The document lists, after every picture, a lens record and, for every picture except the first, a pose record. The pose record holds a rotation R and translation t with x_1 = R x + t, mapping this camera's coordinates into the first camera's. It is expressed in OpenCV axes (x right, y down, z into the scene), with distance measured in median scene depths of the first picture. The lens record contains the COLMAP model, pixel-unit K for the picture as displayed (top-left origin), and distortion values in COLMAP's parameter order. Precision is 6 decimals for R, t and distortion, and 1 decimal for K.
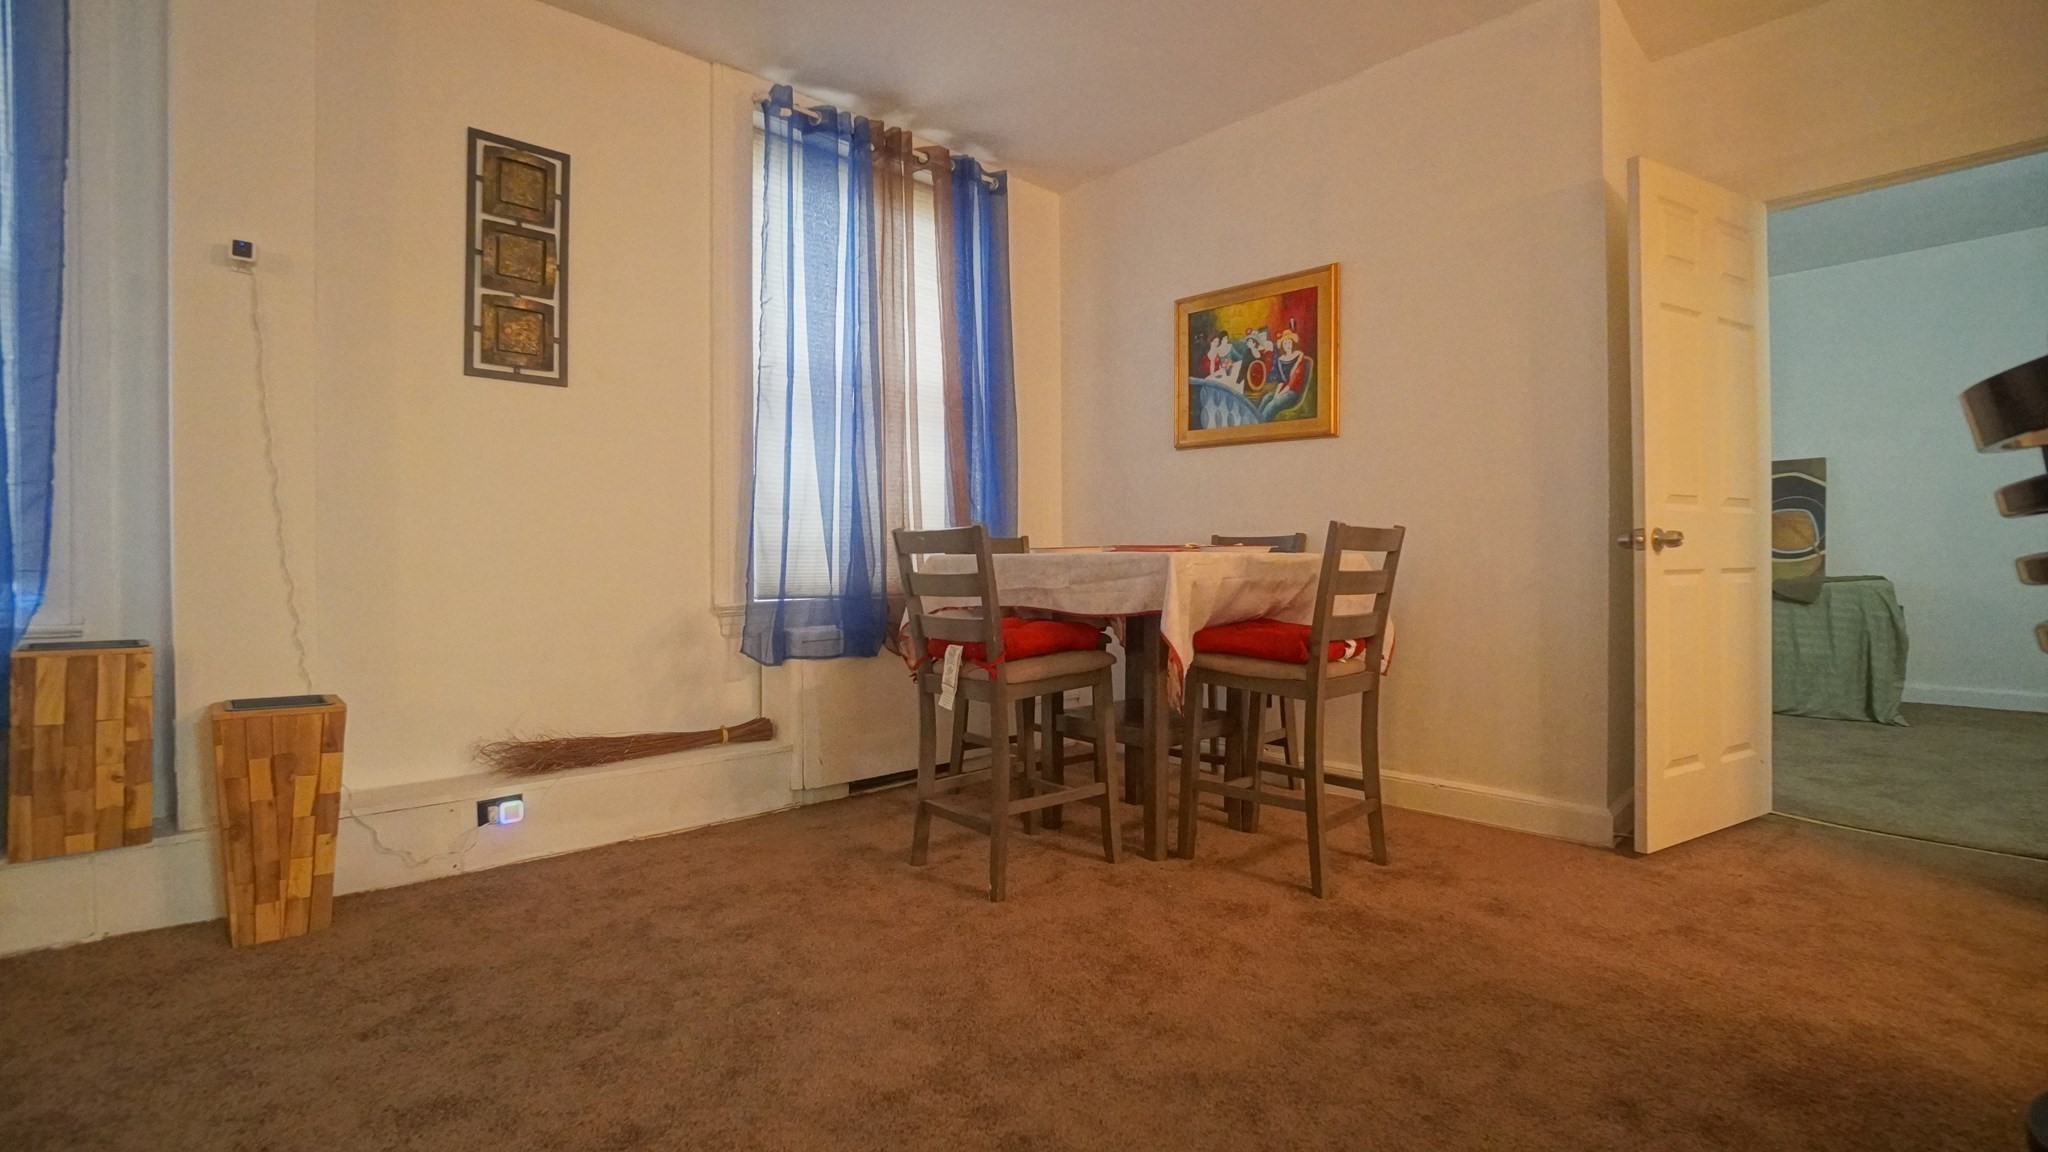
lens RADIAL K [[930.1, 0, 1014.2], [0, 930.1, 564.8], [0, 0, 1]] dist [-0.040995, 0.005481]
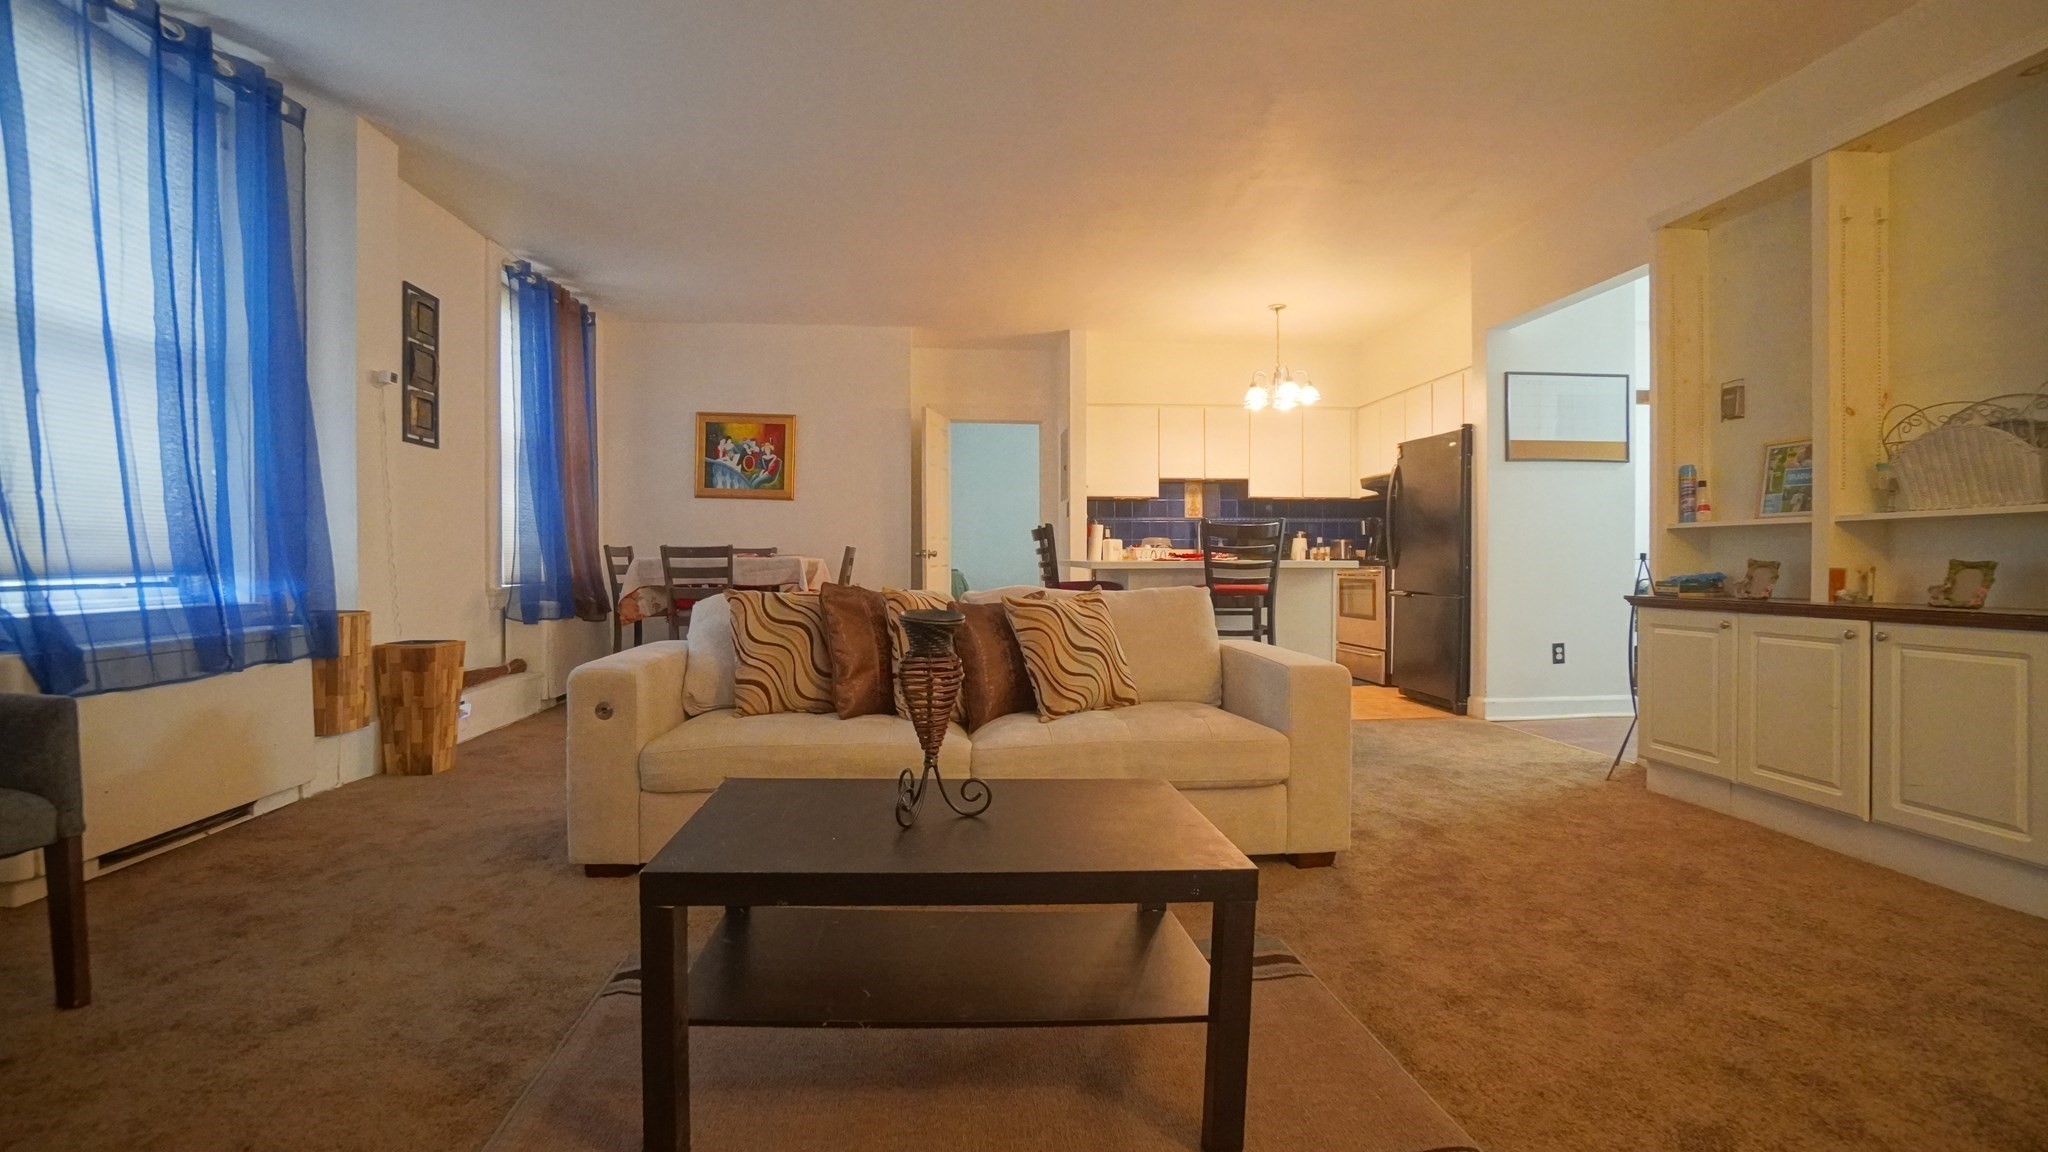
lens RADIAL K [[930.1, 0, 1032.5], [0, 930.1, 583.0], [0, 0, 1]] dist [-0.040995, 0.005481]
pose [[0.596656, -0.013832, 0.802378, -0.934739], [-0.005992, 0.999747, 0.021690, -0.004701], [-0.802474, -0.017749, 0.596422, -0.611180]]
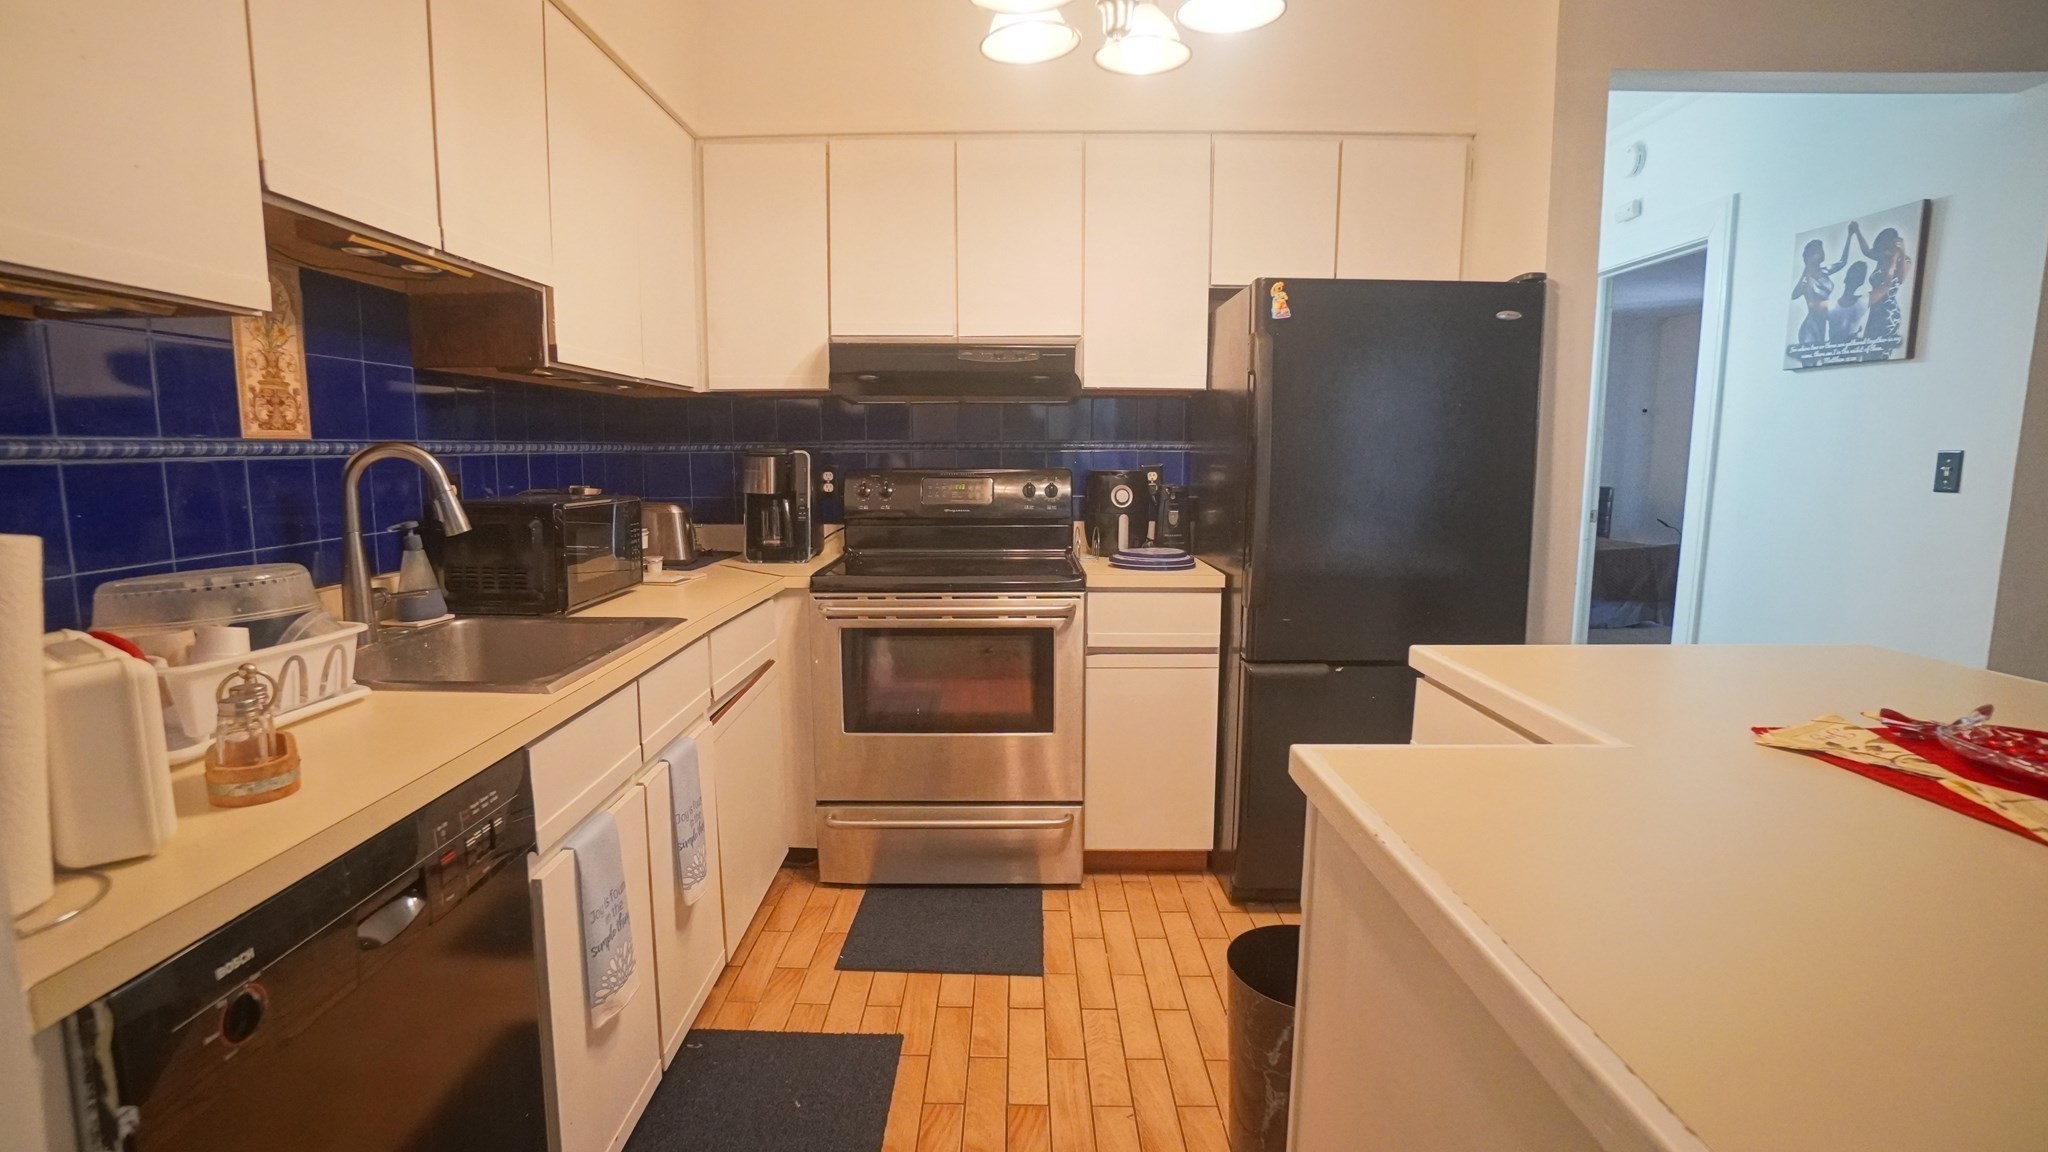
lens RADIAL K [[930.1, 0, 1011.5], [0, 930.1, 561.9], [0, 0, 1]] dist [-0.040995, 0.005481]
pose [[-0.707602, -0.072792, 0.702852, 0.511767], [0.007610, 0.993837, 0.110590, -0.104332], [-0.706571, 0.083602, -0.702687, 0.494017]]
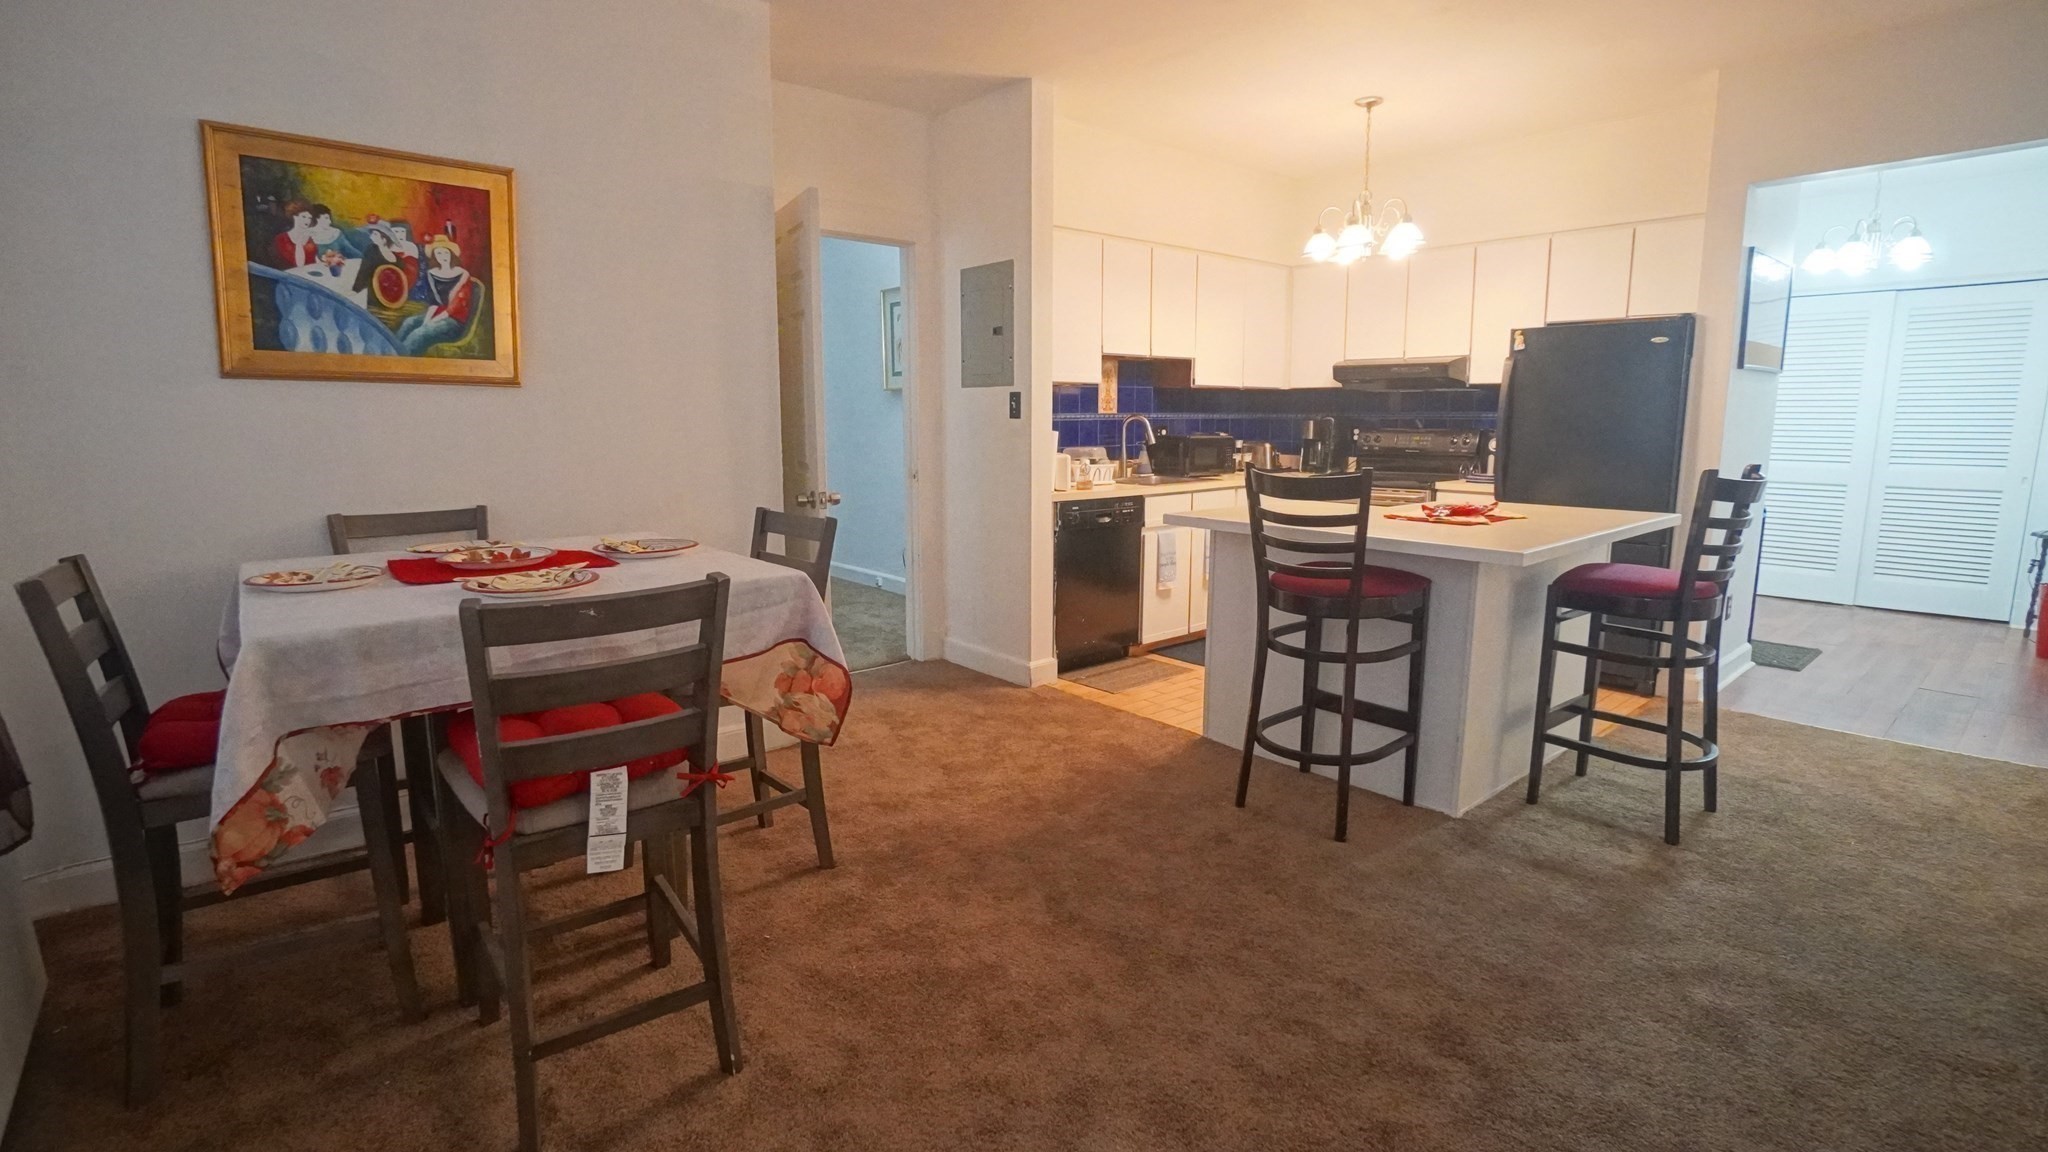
lens RADIAL K [[930.1, 0, 1035.6], [0, 930.1, 573.8], [0, 0, 1]] dist [-0.040995, 0.005481]
pose [[0.037926, -0.157654, 0.986766, -0.452012], [0.001437, 0.987484, 0.157714, -0.098556], [-0.999280, -0.004563, 0.037678, 0.489403]]
